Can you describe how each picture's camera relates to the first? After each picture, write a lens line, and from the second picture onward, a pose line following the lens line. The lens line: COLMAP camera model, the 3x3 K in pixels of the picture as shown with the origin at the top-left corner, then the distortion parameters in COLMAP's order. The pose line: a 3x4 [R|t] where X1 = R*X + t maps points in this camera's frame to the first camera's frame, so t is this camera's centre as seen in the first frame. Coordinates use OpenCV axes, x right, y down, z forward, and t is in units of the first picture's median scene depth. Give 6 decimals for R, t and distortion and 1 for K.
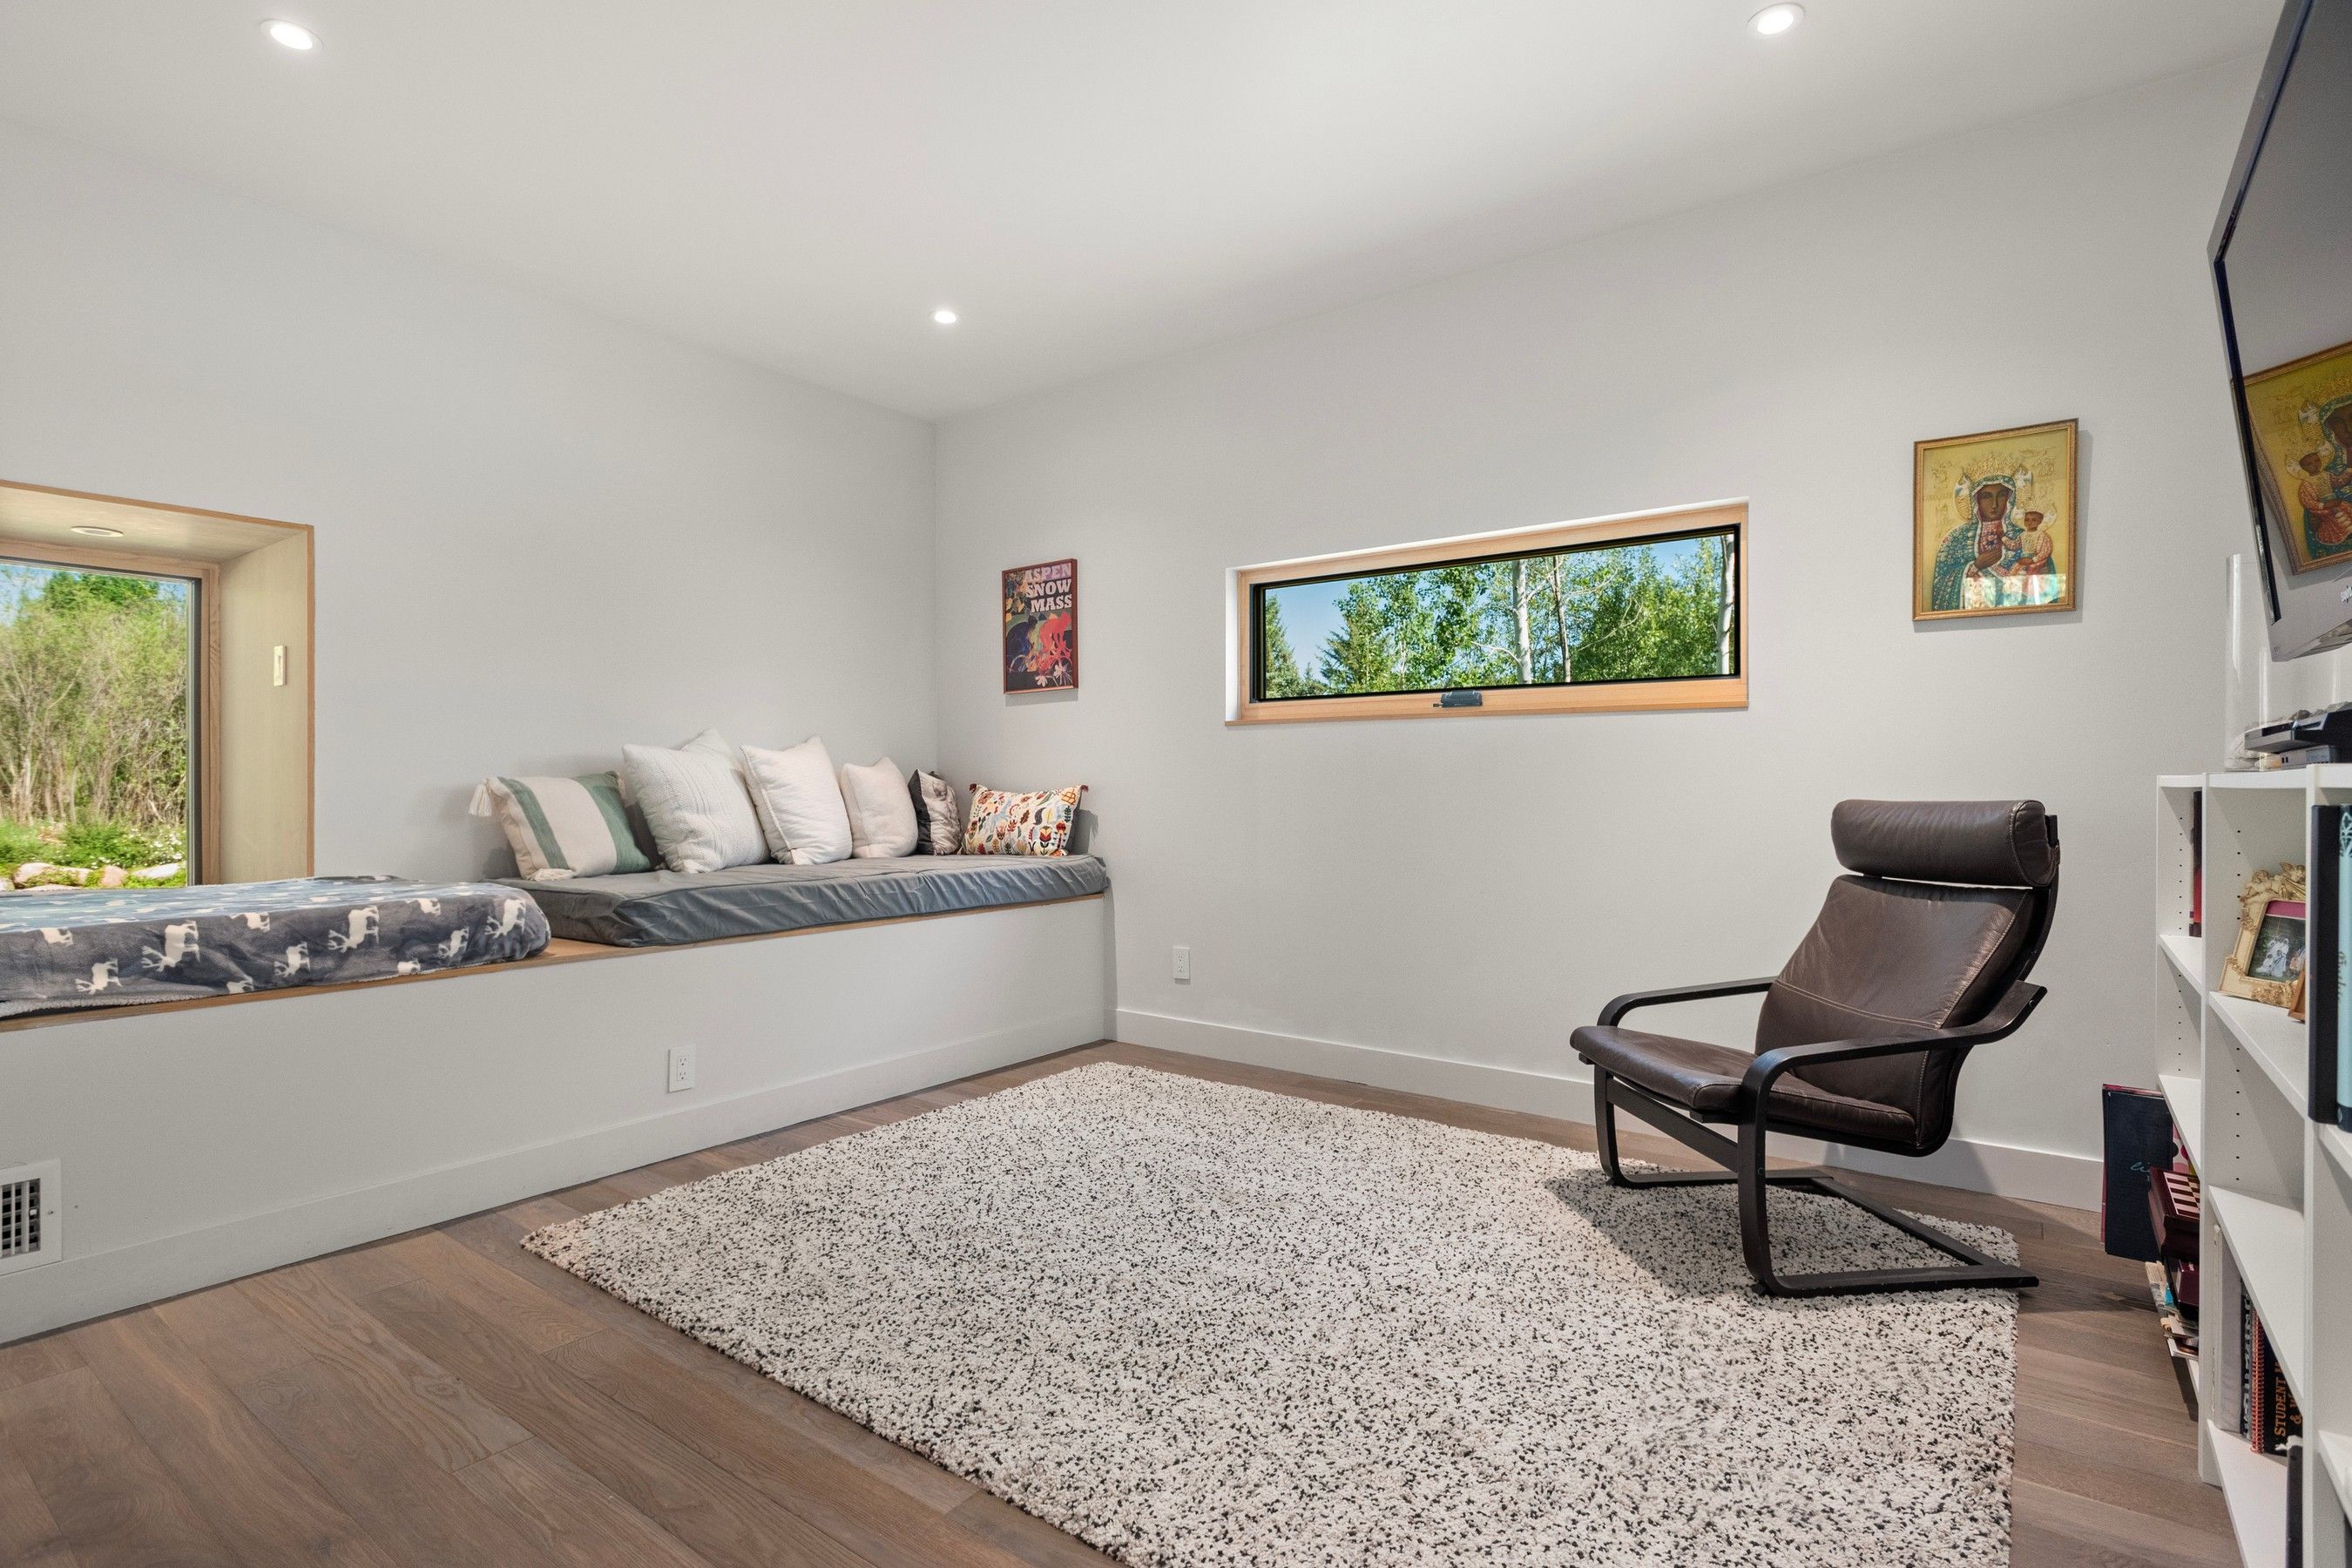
lens RADIAL K [[1160.4, 0, 1156.8], [0, 1160.4, 785.1], [0, 0, 1]] dist [-0.000469, 0.001264]
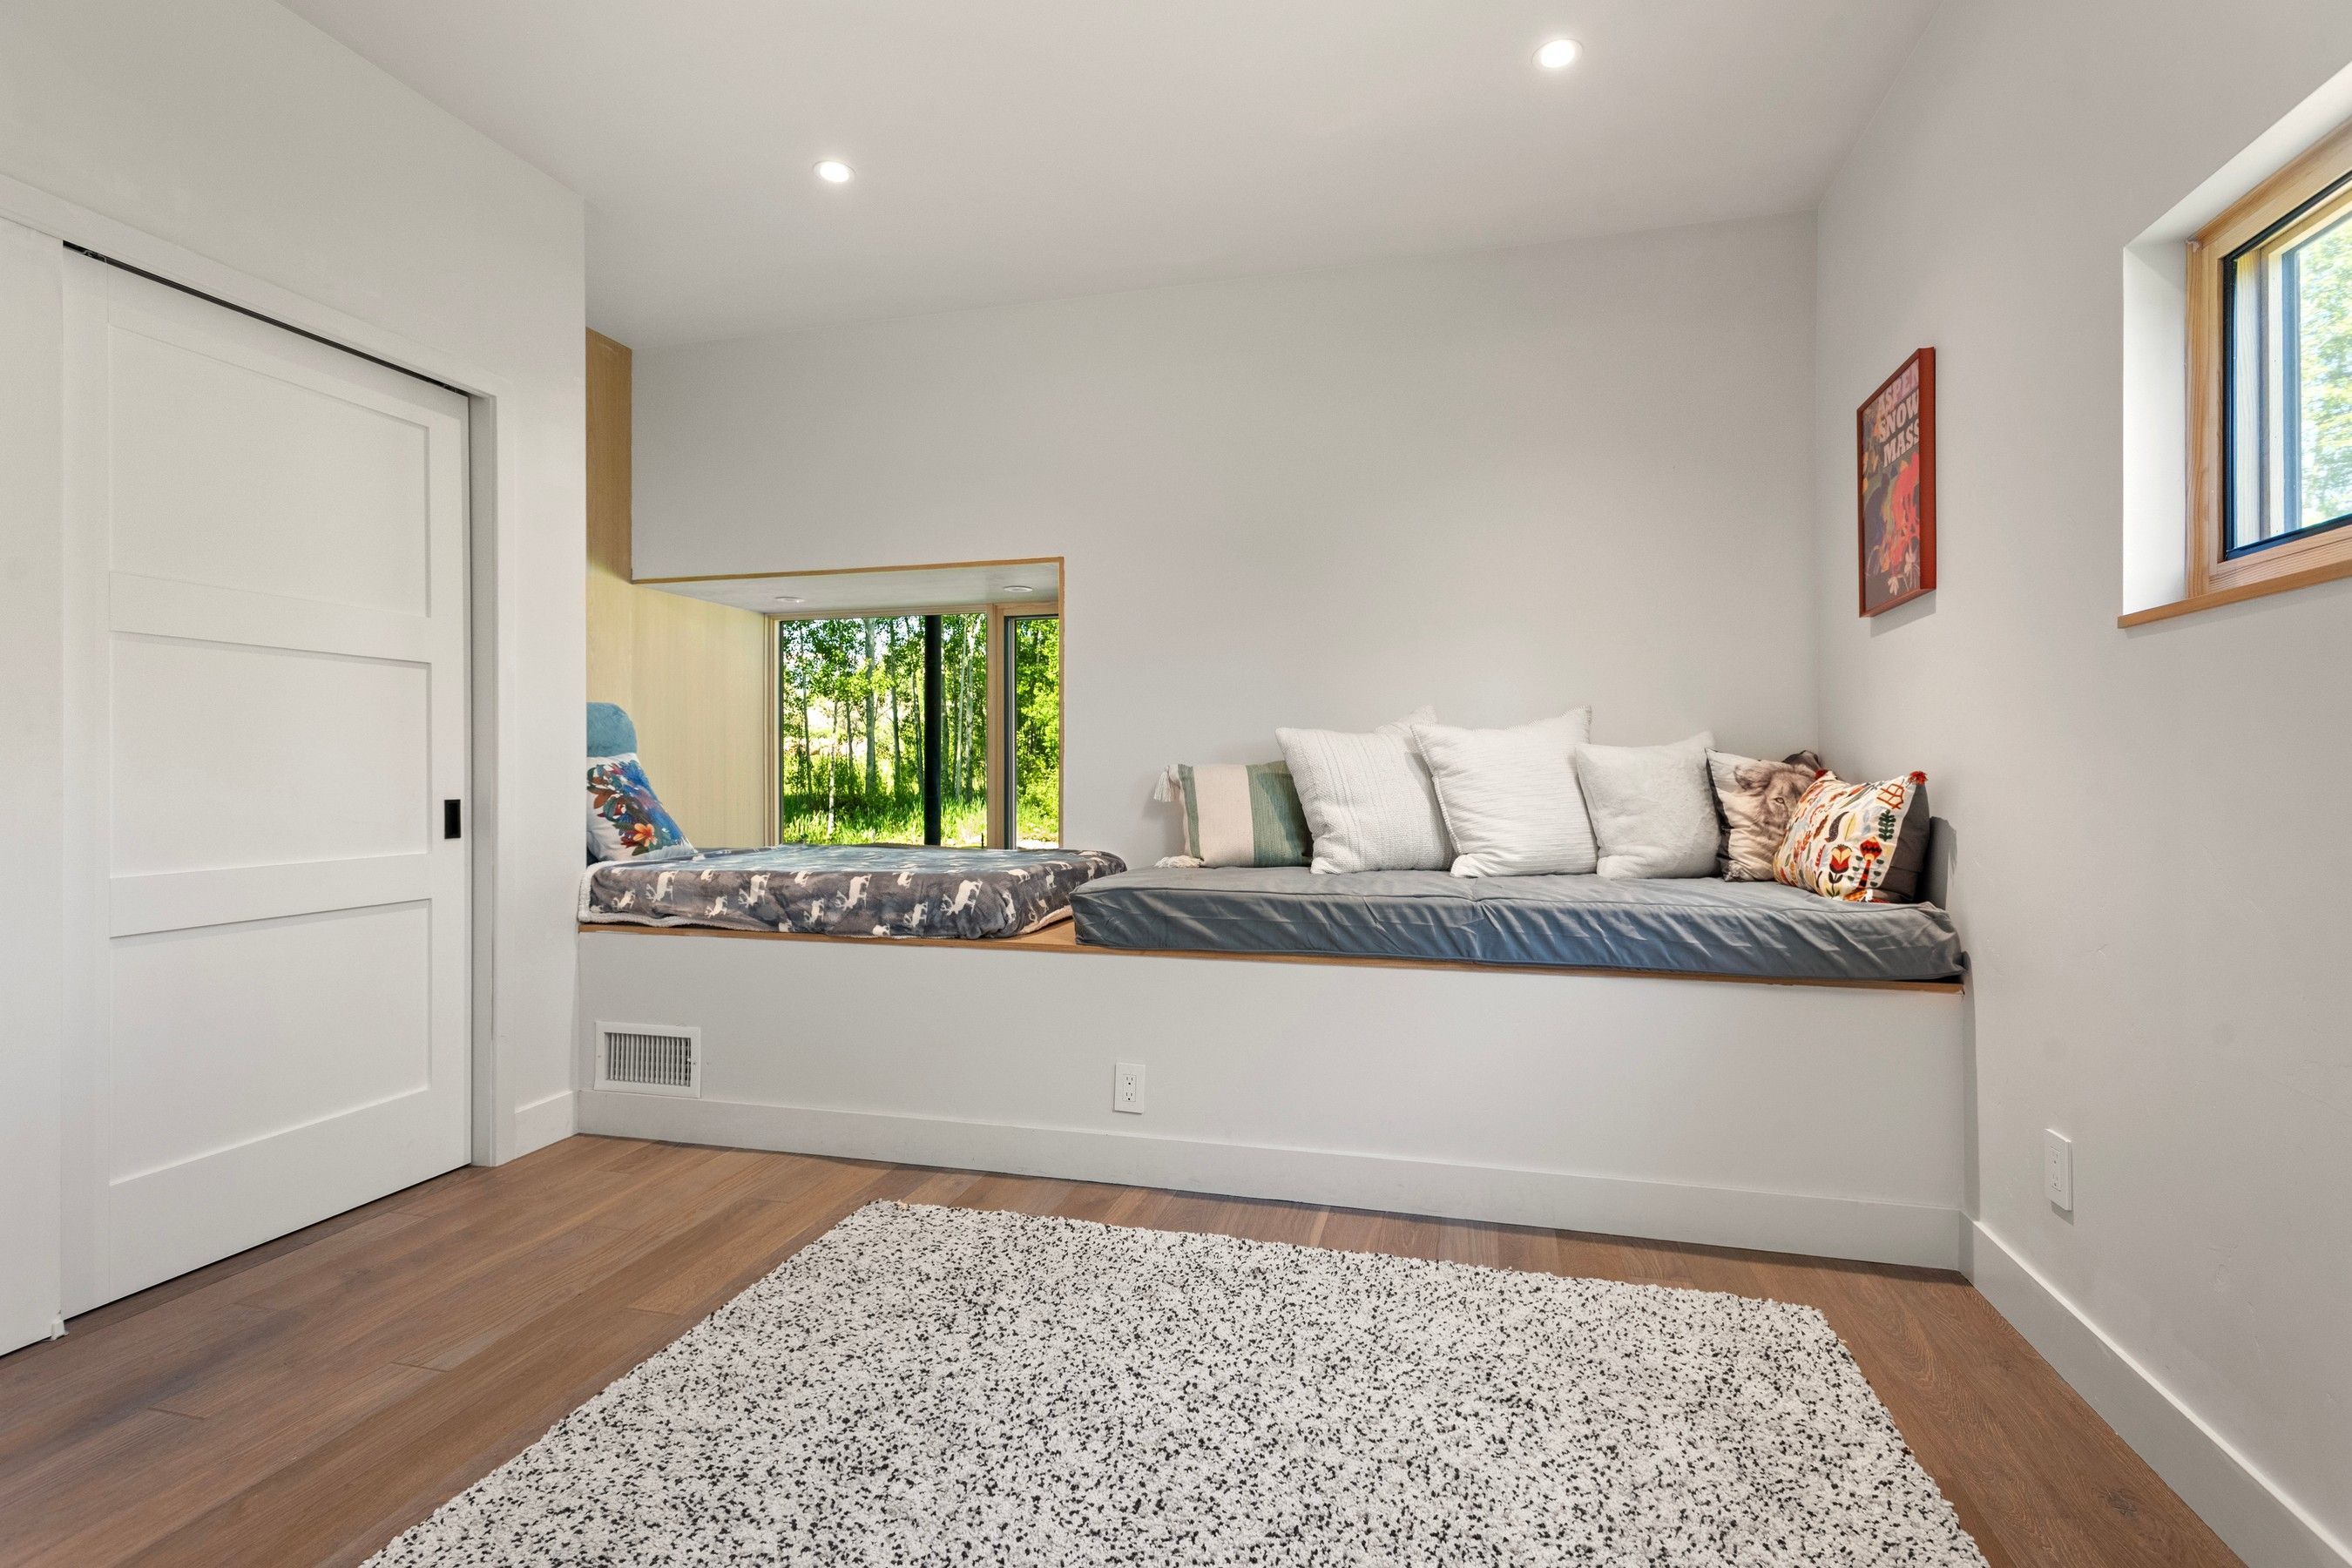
lens RADIAL K [[1100.2, 0, 1174.9], [0, 1100.2, 776.6], [0, 0, 1]] dist [0.014368, -0.005715]
pose [[0.378743, 0.003070, -0.925497, 0.369181], [-0.000173, 0.999995, 0.003246, 0.001054], [0.925502, -0.001070, 0.378741, 0.673070]]
